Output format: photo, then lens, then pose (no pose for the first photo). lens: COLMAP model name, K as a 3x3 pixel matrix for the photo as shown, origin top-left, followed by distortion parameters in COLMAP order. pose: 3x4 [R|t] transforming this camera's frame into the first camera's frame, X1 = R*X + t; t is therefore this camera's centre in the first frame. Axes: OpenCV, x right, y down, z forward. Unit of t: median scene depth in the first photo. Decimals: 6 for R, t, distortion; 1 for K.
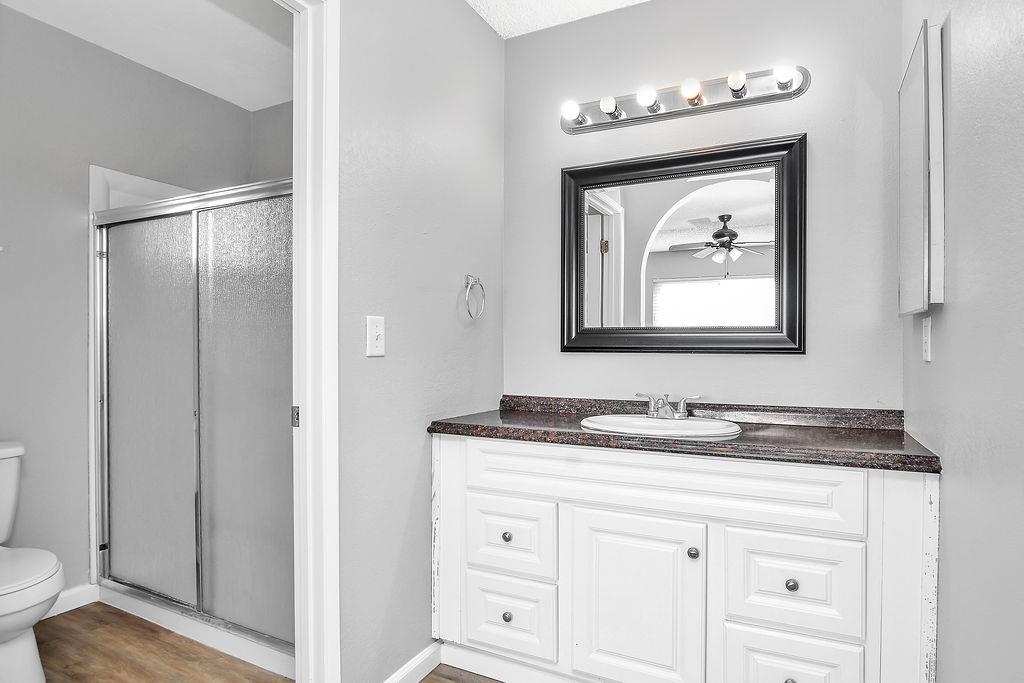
lens RADIAL K [[576.7, 0, 510.7], [0, 576.7, 347.5], [0, 0, 1]] dist [-0.017070, 0.003052]
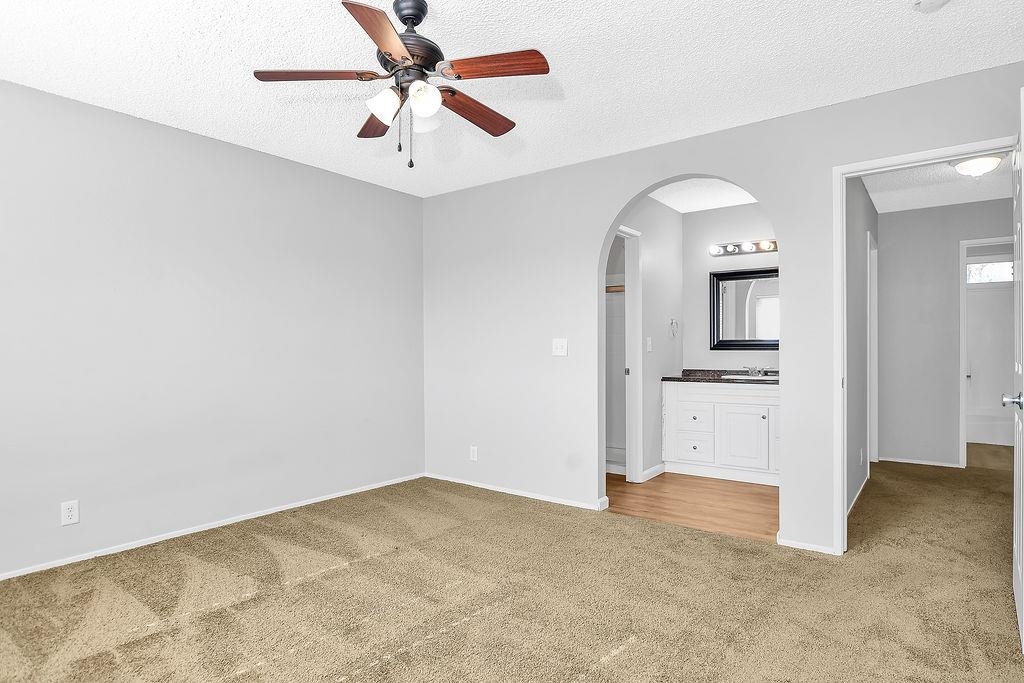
lens RADIAL K [[576.7, 0, 516.1], [0, 576.7, 339.8], [0, 0, 1]] dist [-0.017070, 0.003052]
pose [[0.986697, -0.005326, -0.162482, -0.324814], [0.003565, 0.999932, -0.011128, -0.012935], [0.162531, 0.010401, 0.986649, -1.505884]]
